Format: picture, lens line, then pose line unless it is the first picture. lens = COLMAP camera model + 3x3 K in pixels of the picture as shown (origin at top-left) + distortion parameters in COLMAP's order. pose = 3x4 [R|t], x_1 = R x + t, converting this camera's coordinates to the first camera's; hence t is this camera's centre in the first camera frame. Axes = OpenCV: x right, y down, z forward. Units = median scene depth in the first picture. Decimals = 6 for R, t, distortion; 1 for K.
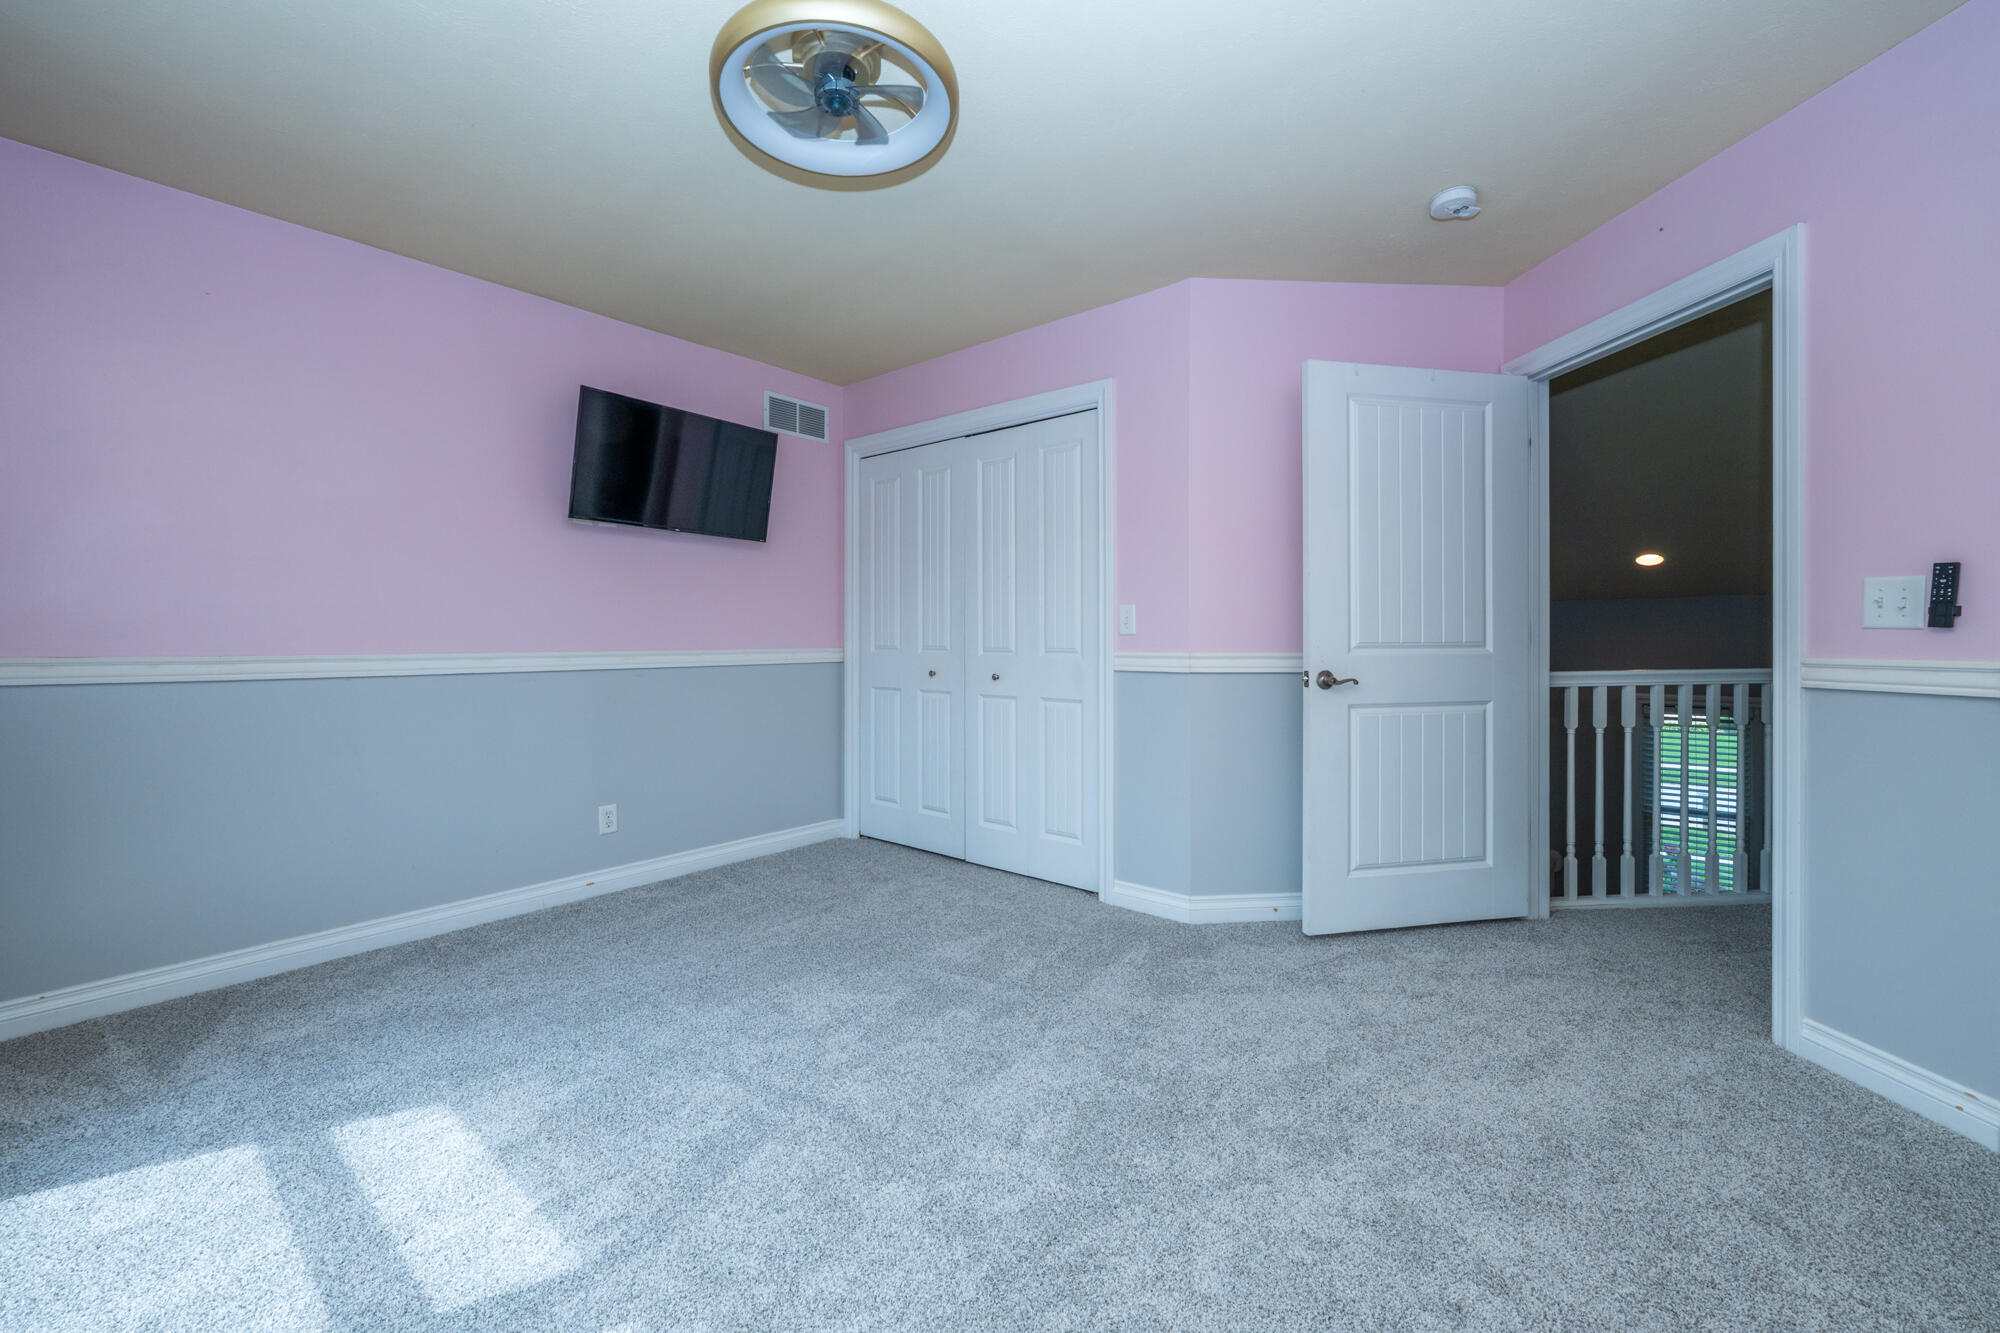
lens RADIAL K [[806.0, 0, 994.9], [0, 806.0, 631.9], [0, 0, 1]] dist [-0.000557, 0.000024]
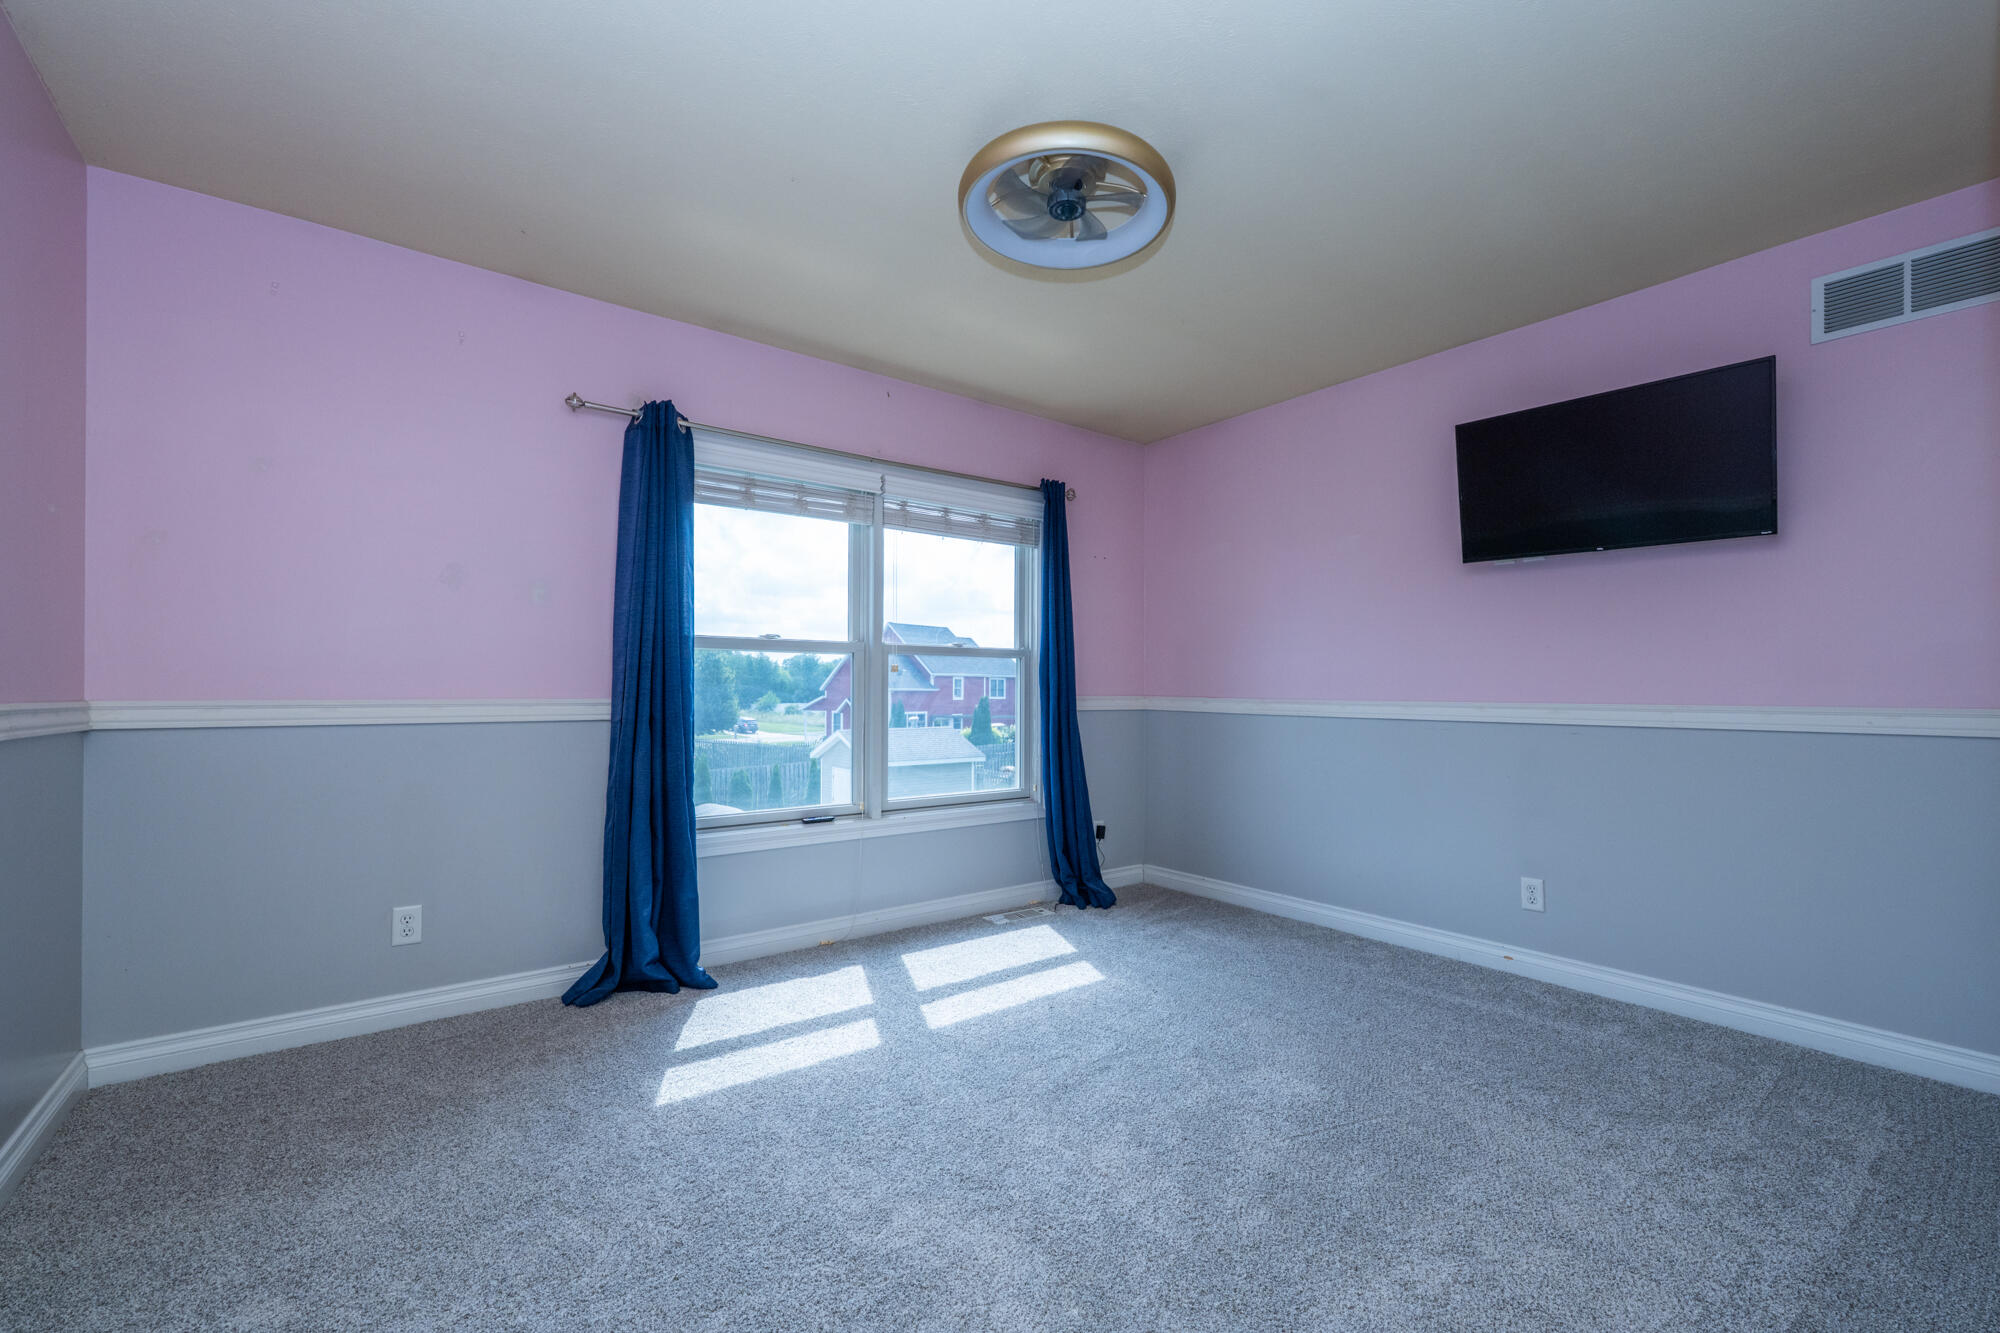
lens RADIAL K [[804.4, 0, 991.1], [0, 804.4, 671.1], [0, 0, 1]] dist [0.000798, 0.000458]
pose [[-0.198737, -0.014451, -0.979946, 0.545231], [0.002162, 0.999882, -0.015183, 0.001398], [0.980050, -0.005136, -0.198682, 0.651496]]
